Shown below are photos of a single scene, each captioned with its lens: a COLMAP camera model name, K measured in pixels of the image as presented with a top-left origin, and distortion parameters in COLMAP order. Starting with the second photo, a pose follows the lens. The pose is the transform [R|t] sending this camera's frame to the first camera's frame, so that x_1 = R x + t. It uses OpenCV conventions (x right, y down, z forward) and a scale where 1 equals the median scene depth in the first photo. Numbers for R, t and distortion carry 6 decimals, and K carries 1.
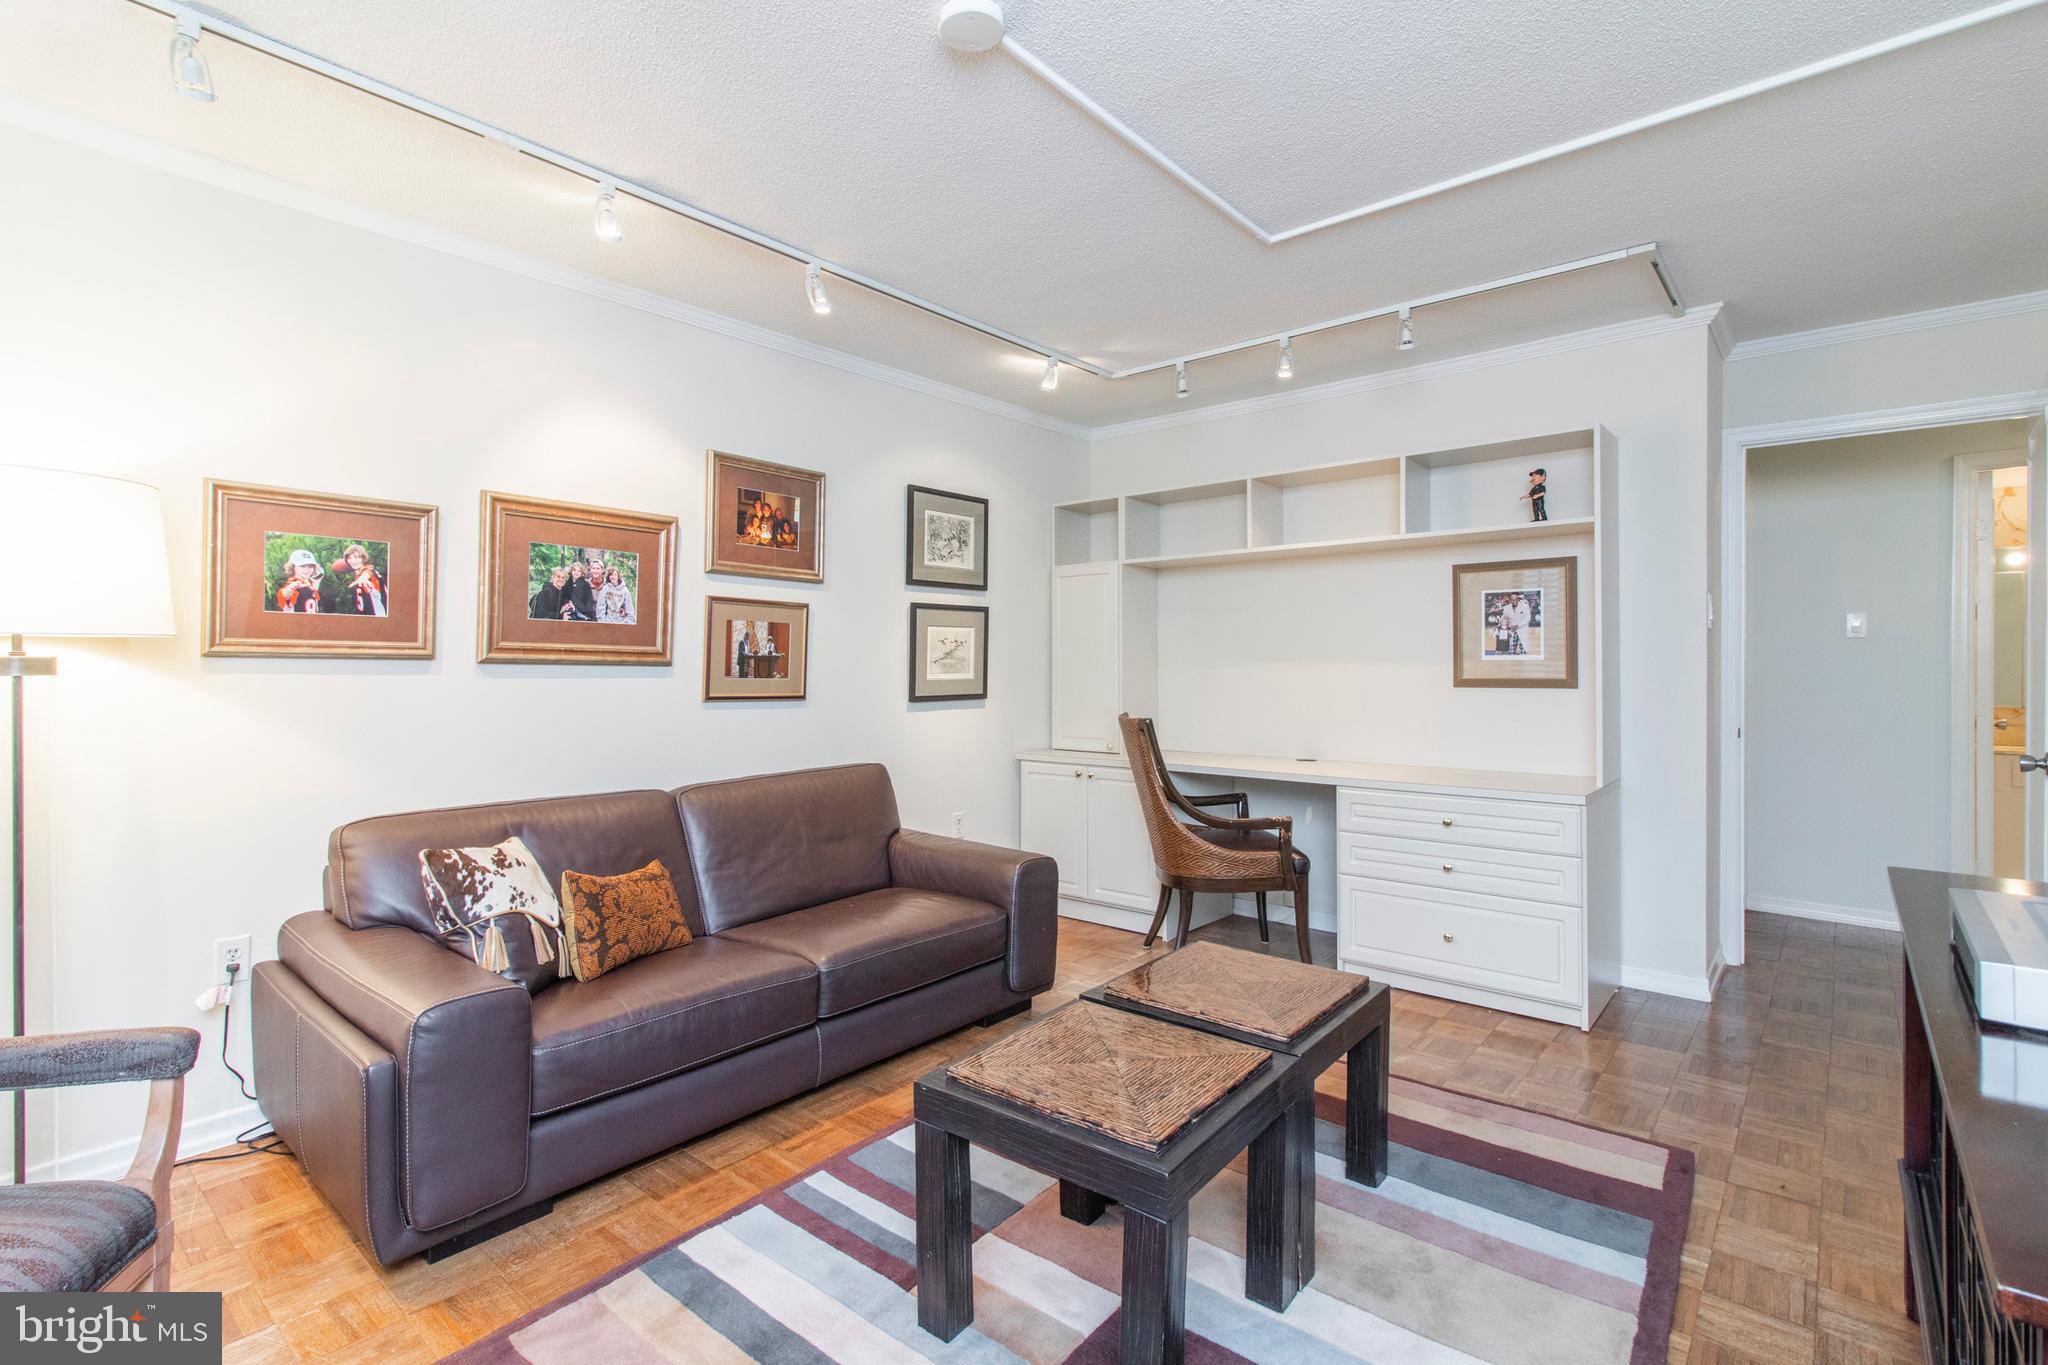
lens RADIAL K [[959.3, 0, 1028.0], [0, 959.3, 670.3], [0, 0, 1]] dist [0.002278, 0.001408]
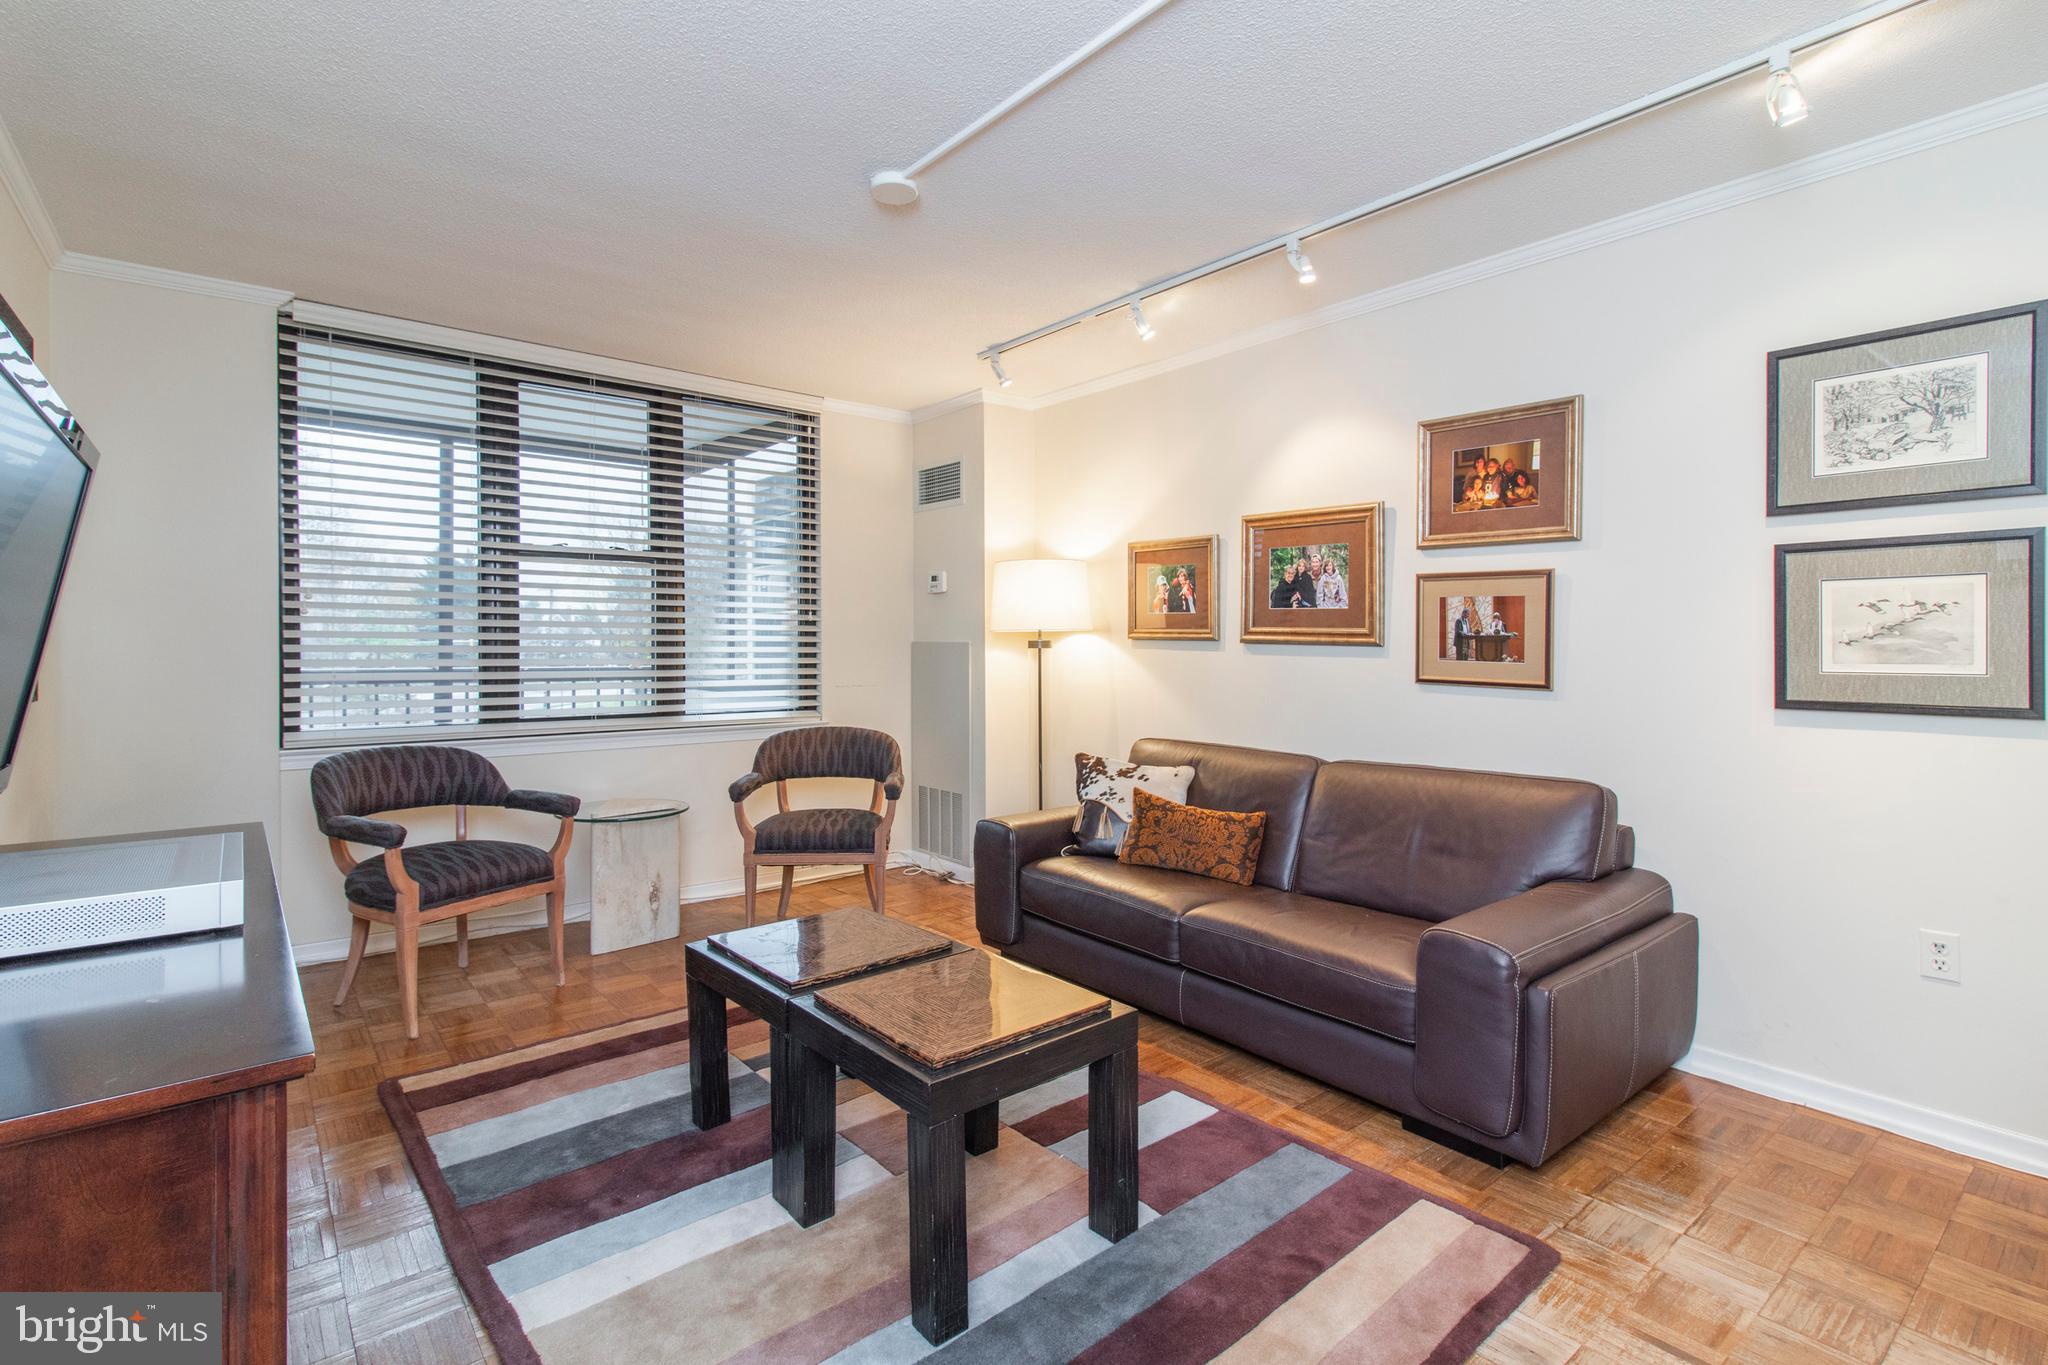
lens RADIAL K [[959.3, 0, 985.4], [0, 959.3, 655.8], [0, 0, 1]] dist [0.002278, 0.001408]
pose [[-0.200949, 0.017974, -0.979437, 0.685970], [-0.004142, 0.999807, 0.019198, -0.011812], [0.979593, 0.007915, -0.200836, 0.747727]]
